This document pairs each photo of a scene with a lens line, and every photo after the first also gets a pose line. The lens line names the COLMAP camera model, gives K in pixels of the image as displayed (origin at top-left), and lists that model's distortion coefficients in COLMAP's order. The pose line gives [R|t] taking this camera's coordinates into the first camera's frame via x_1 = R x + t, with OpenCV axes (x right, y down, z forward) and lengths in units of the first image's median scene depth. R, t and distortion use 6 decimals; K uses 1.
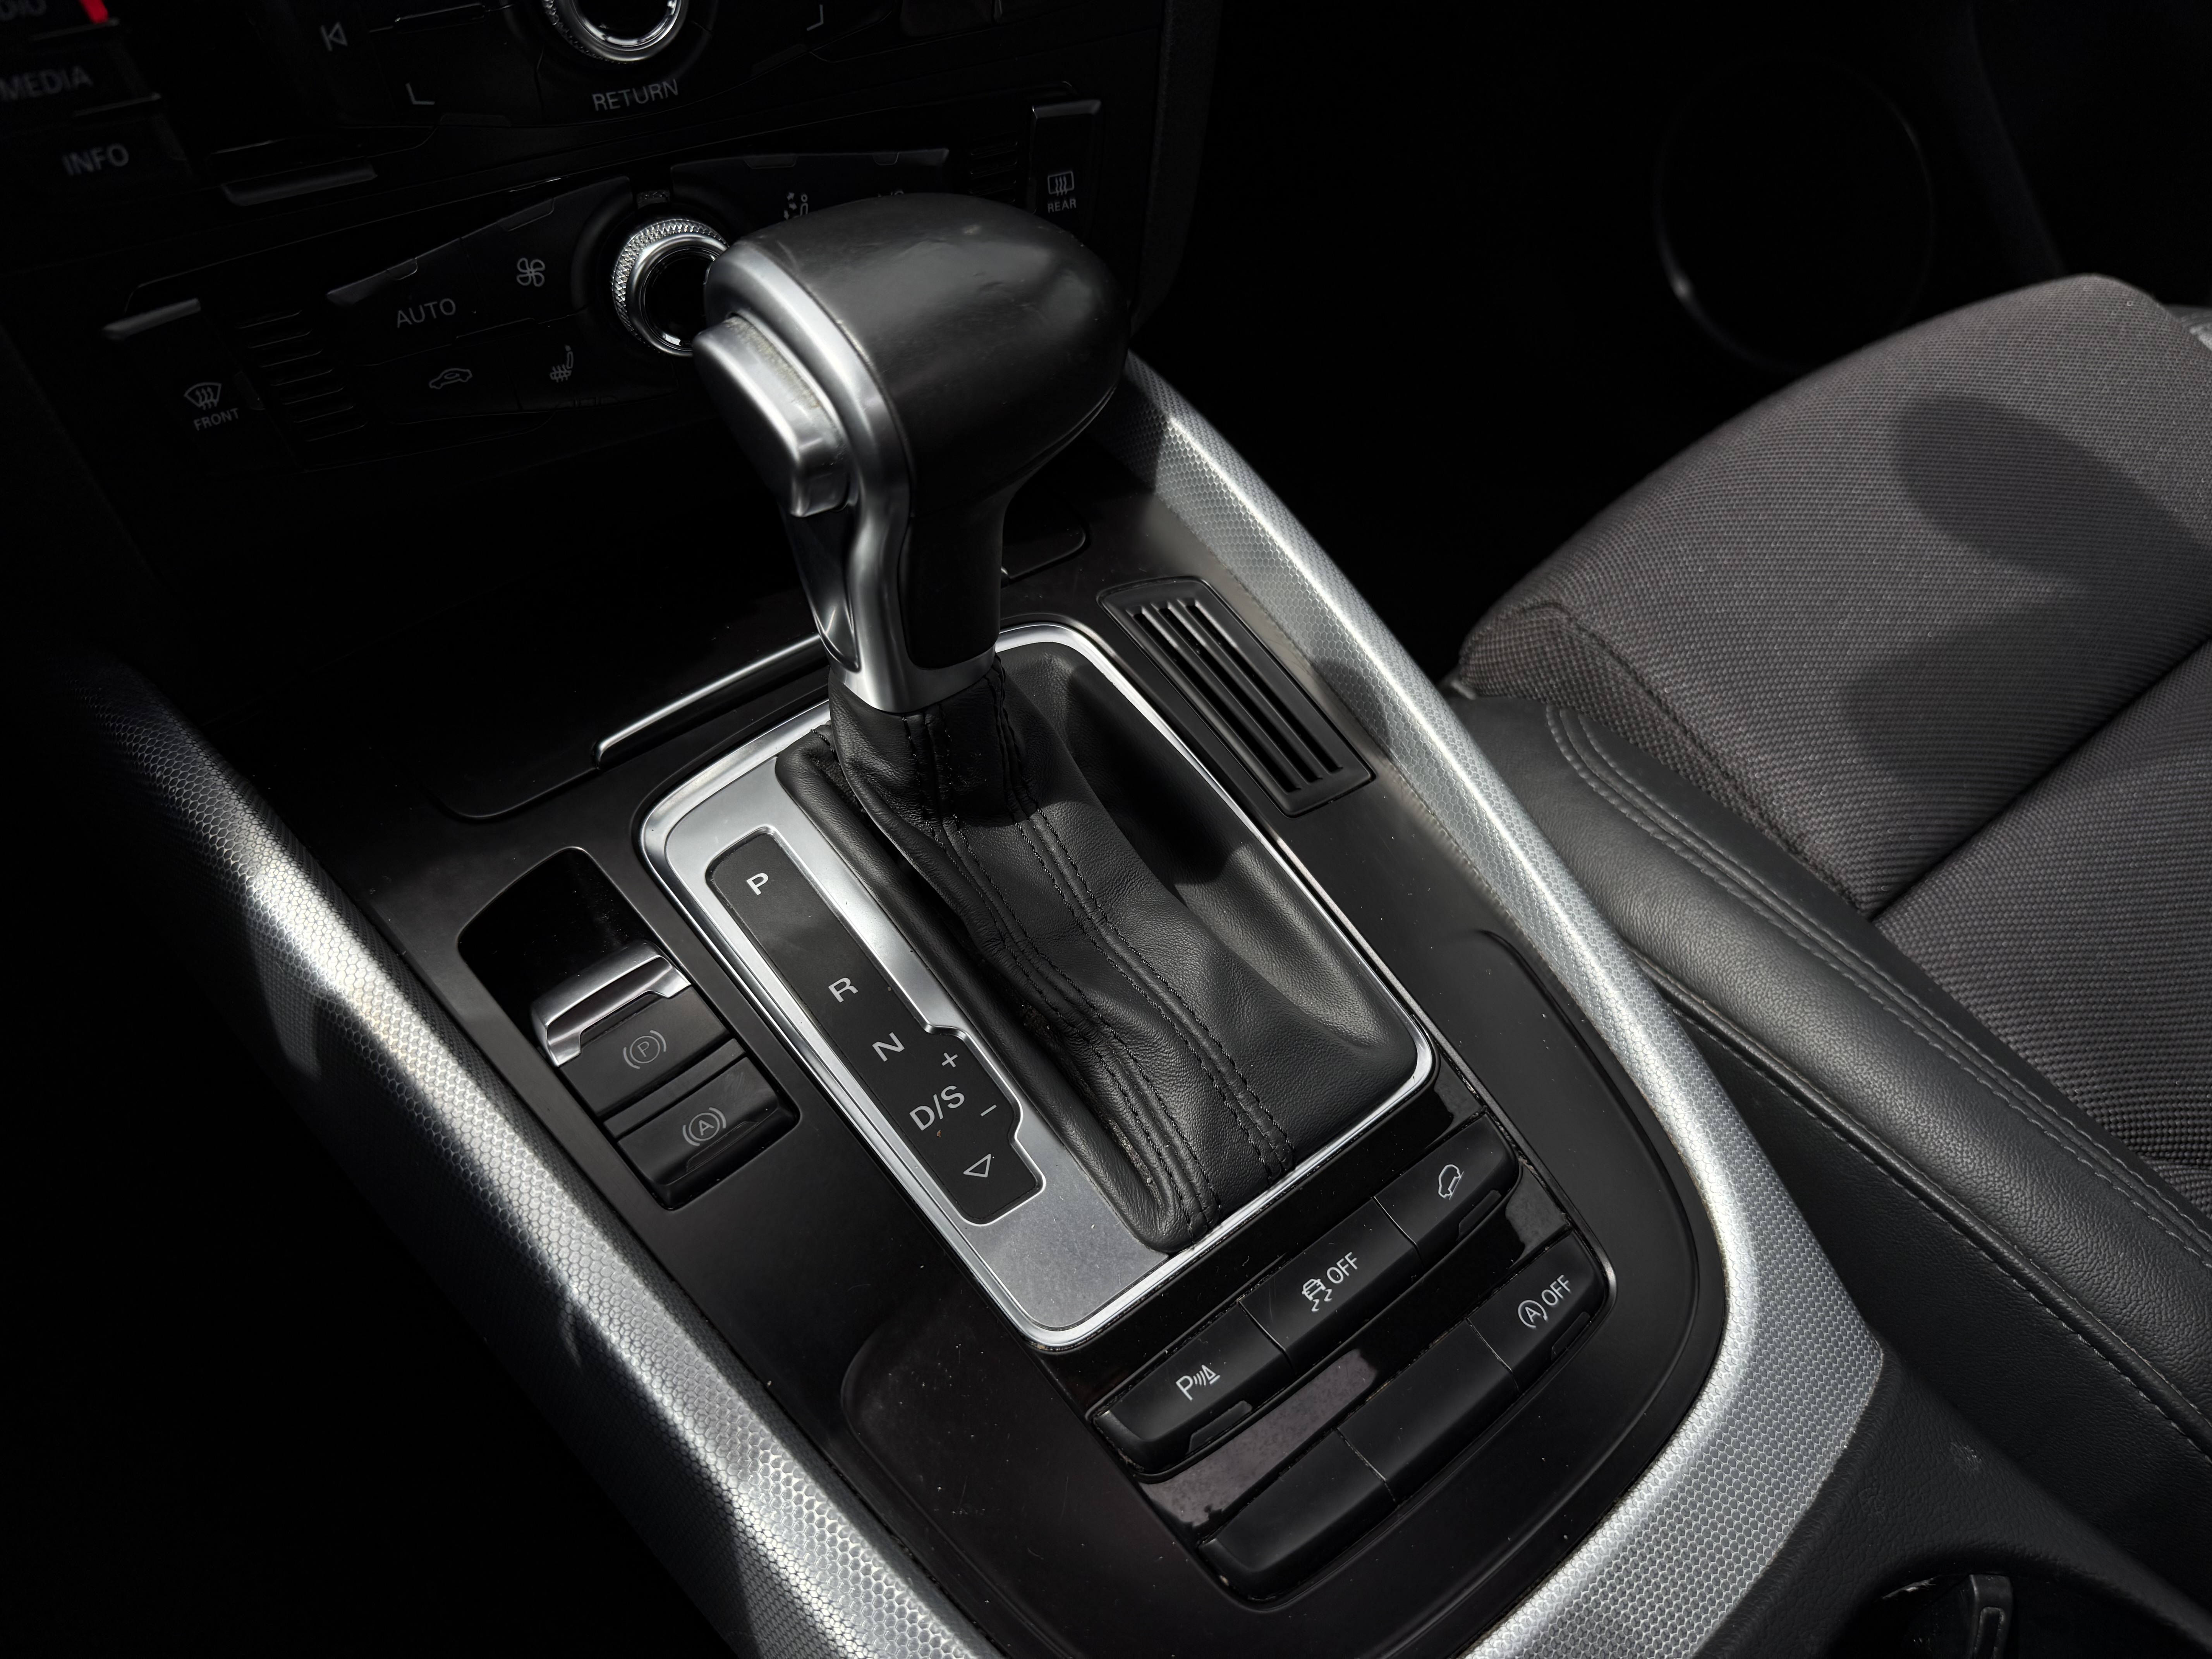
lens RADIAL K [[1529.8, 0, 1105.6], [0, 1529.8, 842.5], [0, 0, 1]] dist [0.098050, -0.142241]
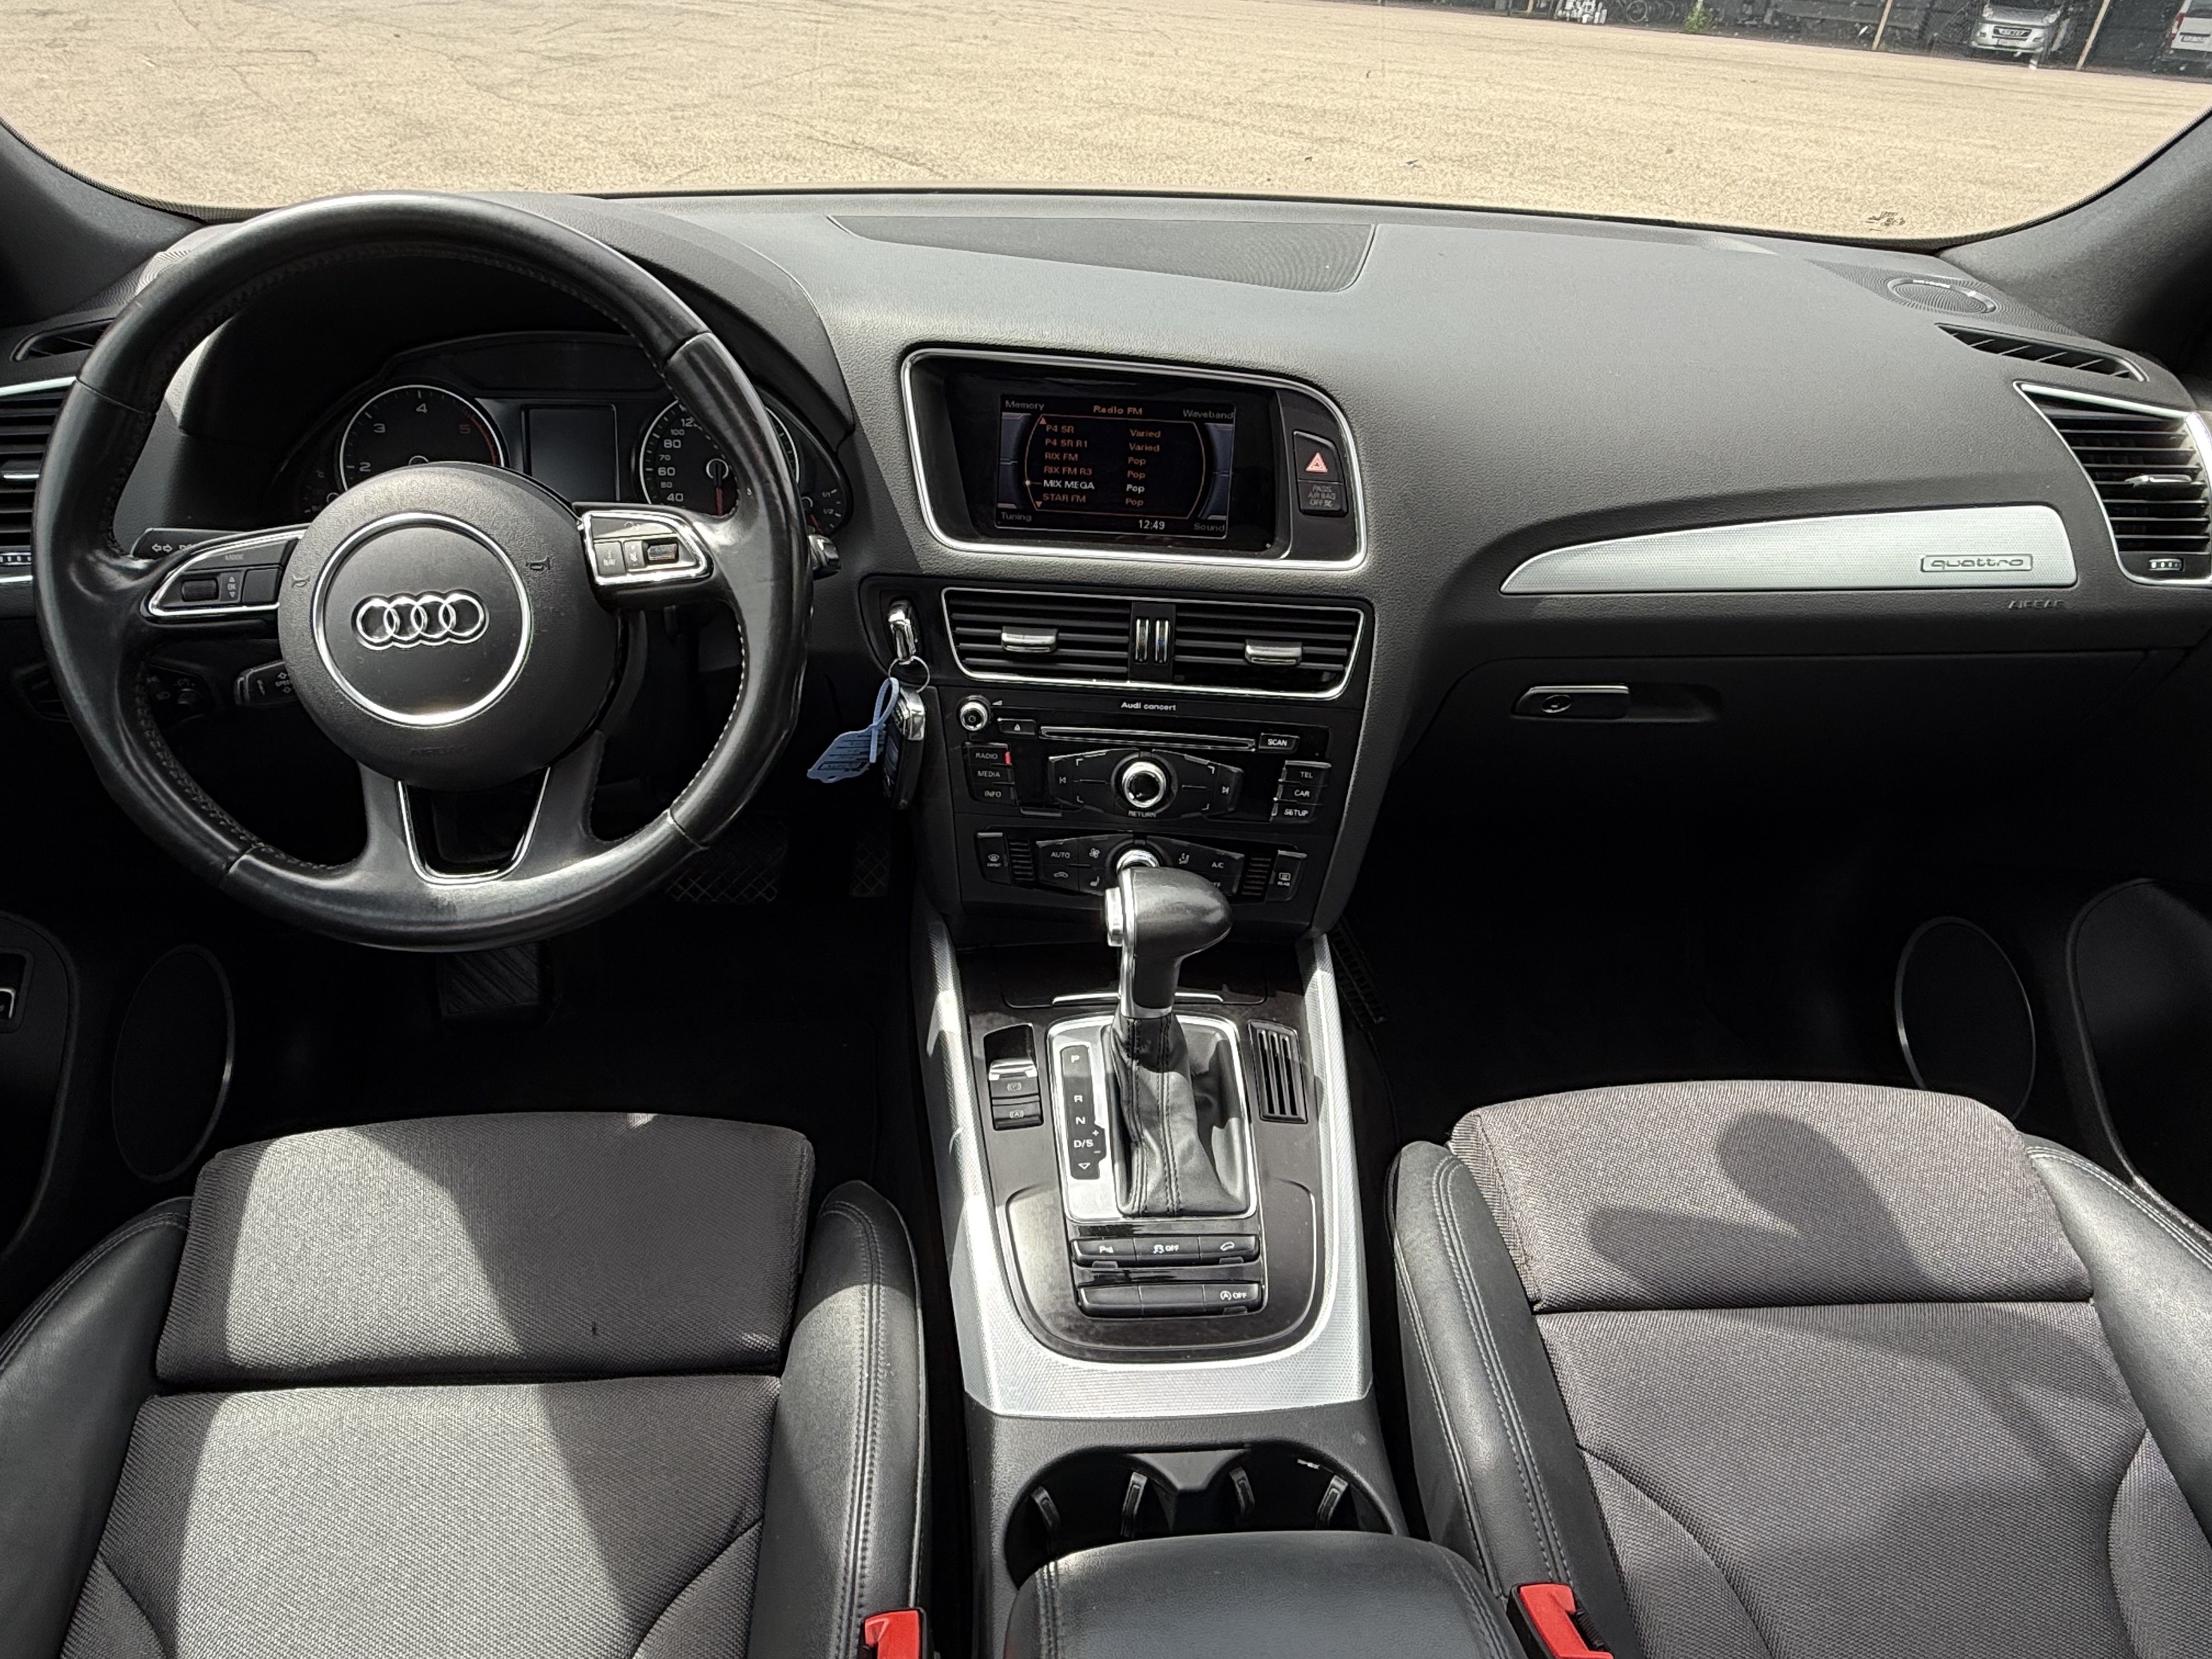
lens RADIAL K [[1366.6, 0, 1106.0], [0, 1366.6, 829.5], [0, 0, 1]] dist [-0.005148, -0.000398]
pose [[0.822999, 0.287950, -0.489651, 0.983819], [-0.428276, 0.880814, -0.201858, 0.145105], [0.373166, 0.375834, 0.848231, -1.359178]]
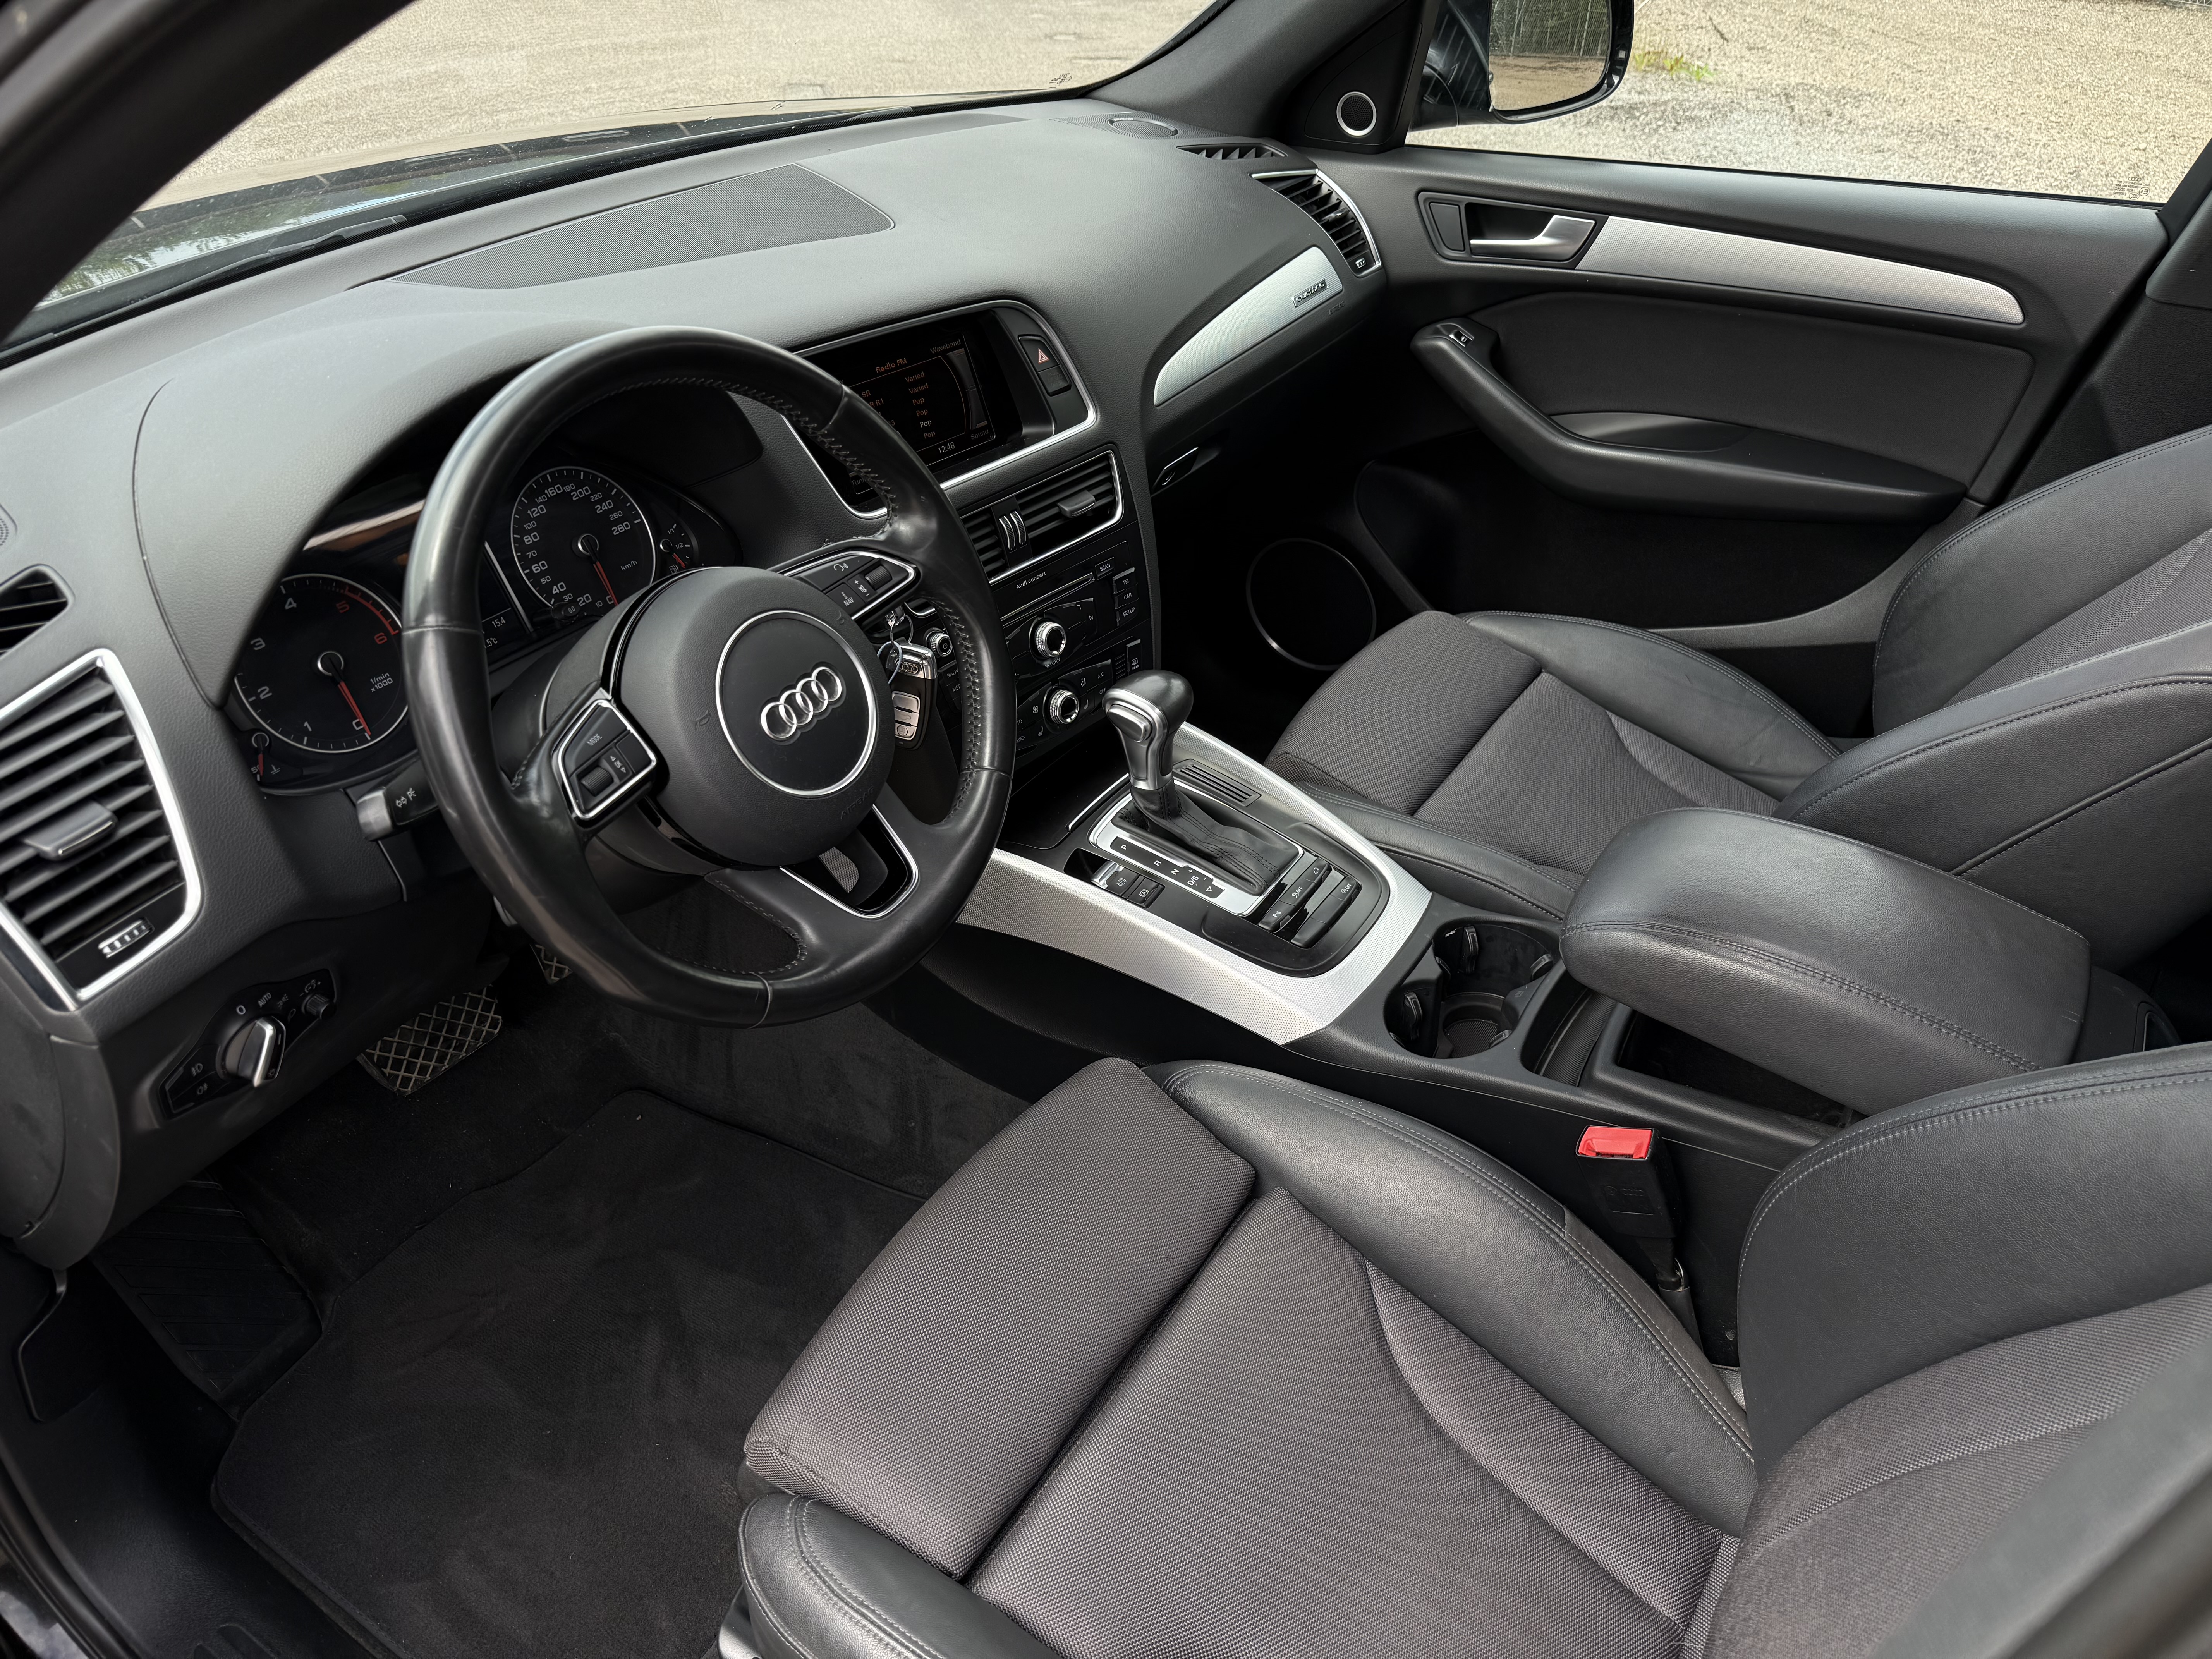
lens RADIAL K [[1529.8, 0, 1105.6], [0, 1529.8, 842.5], [0, 0, 1]] dist [0.098050, -0.142241]
pose [[0.945101, -0.226653, 0.235400, -1.175271], [0.276686, 0.938309, -0.207416, 0.797269], [-0.173866, 0.261161, 0.949508, -2.599418]]
